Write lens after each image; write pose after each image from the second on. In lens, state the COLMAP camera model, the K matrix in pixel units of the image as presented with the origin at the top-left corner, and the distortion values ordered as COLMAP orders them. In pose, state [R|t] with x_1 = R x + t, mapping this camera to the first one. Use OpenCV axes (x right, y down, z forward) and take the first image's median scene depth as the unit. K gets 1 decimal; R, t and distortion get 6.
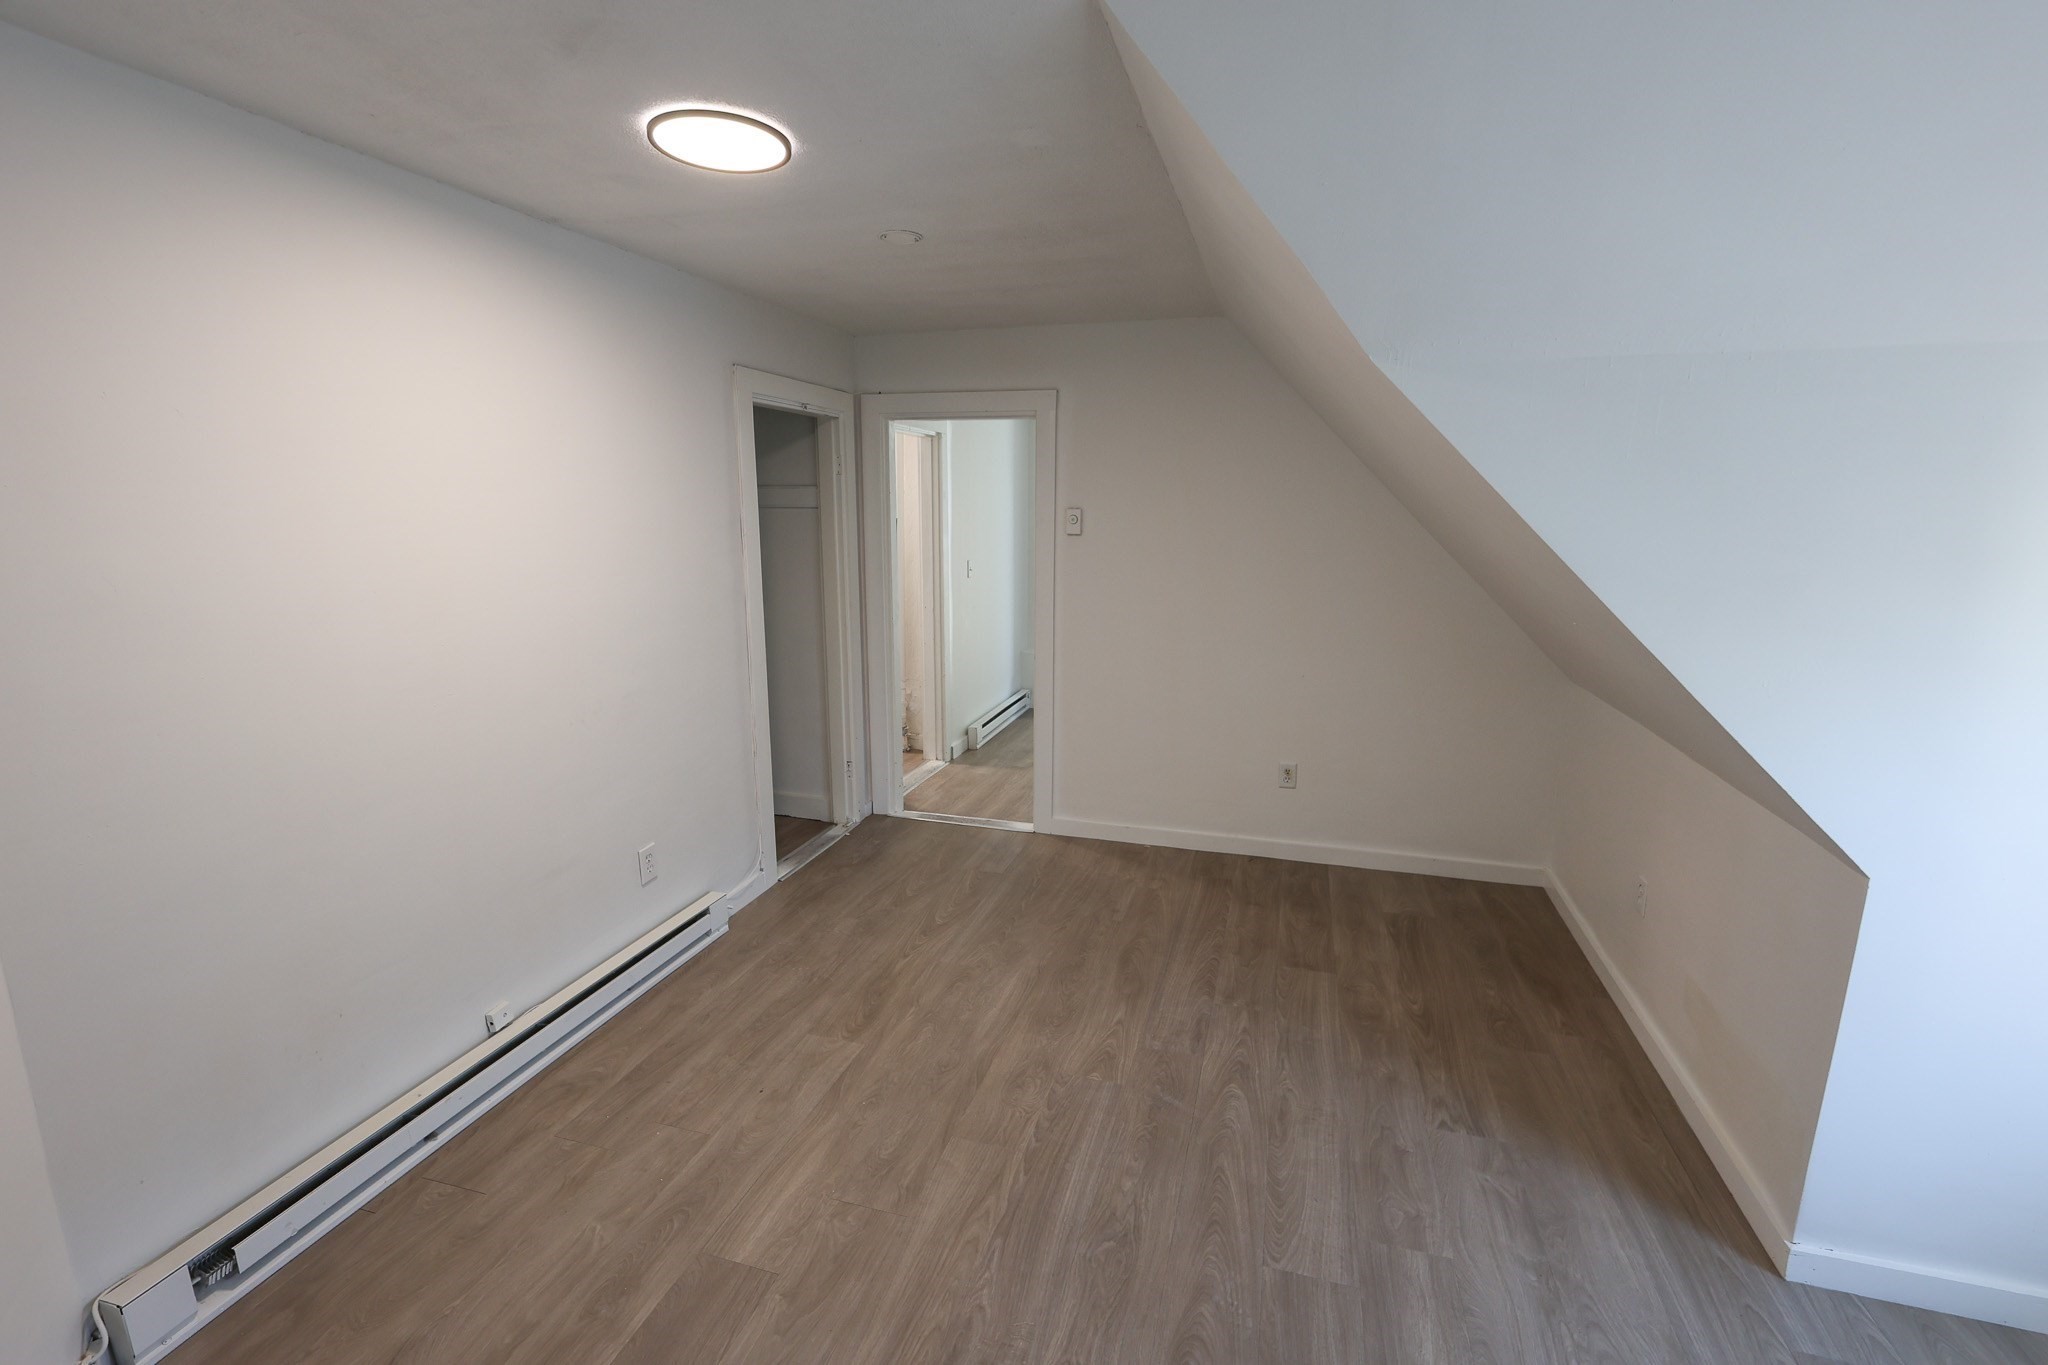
lens RADIAL K [[887.6, 0, 1029.8], [0, 887.6, 683.5], [0, 0, 1]] dist [0.002738, 0.000057]
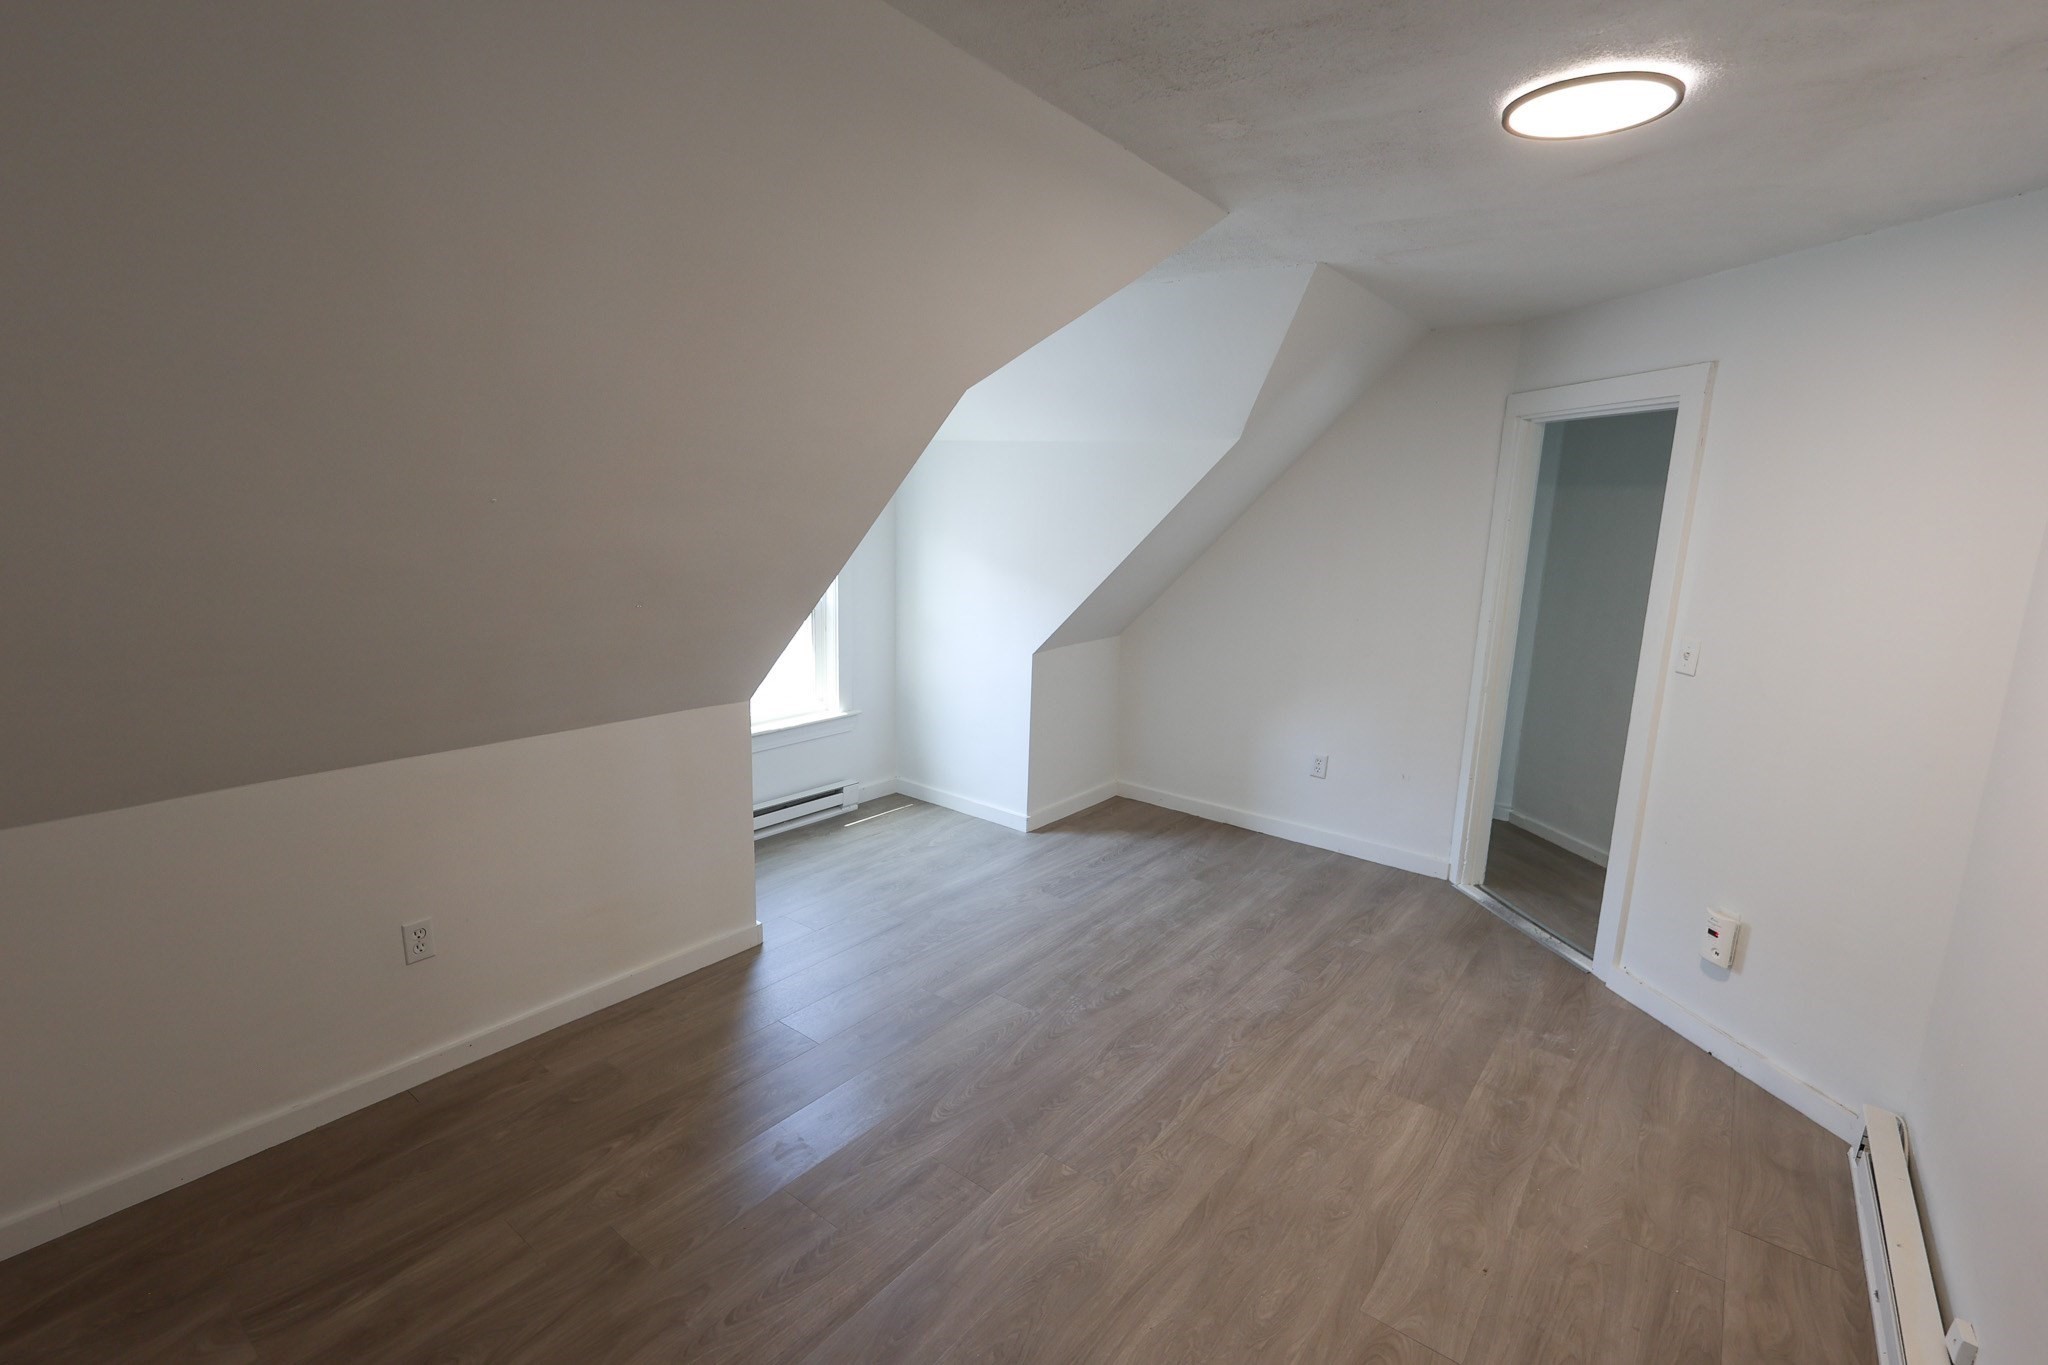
lens RADIAL K [[887.6, 0, 1029.8], [0, 887.6, 683.5], [0, 0, 1]] dist [0.002738, 0.000057]
pose [[-0.926522, -0.105036, 0.361282, -0.172163], [0.043275, 0.924117, 0.379651, -0.360727], [-0.373744, 0.367389, -0.851669, 1.758371]]
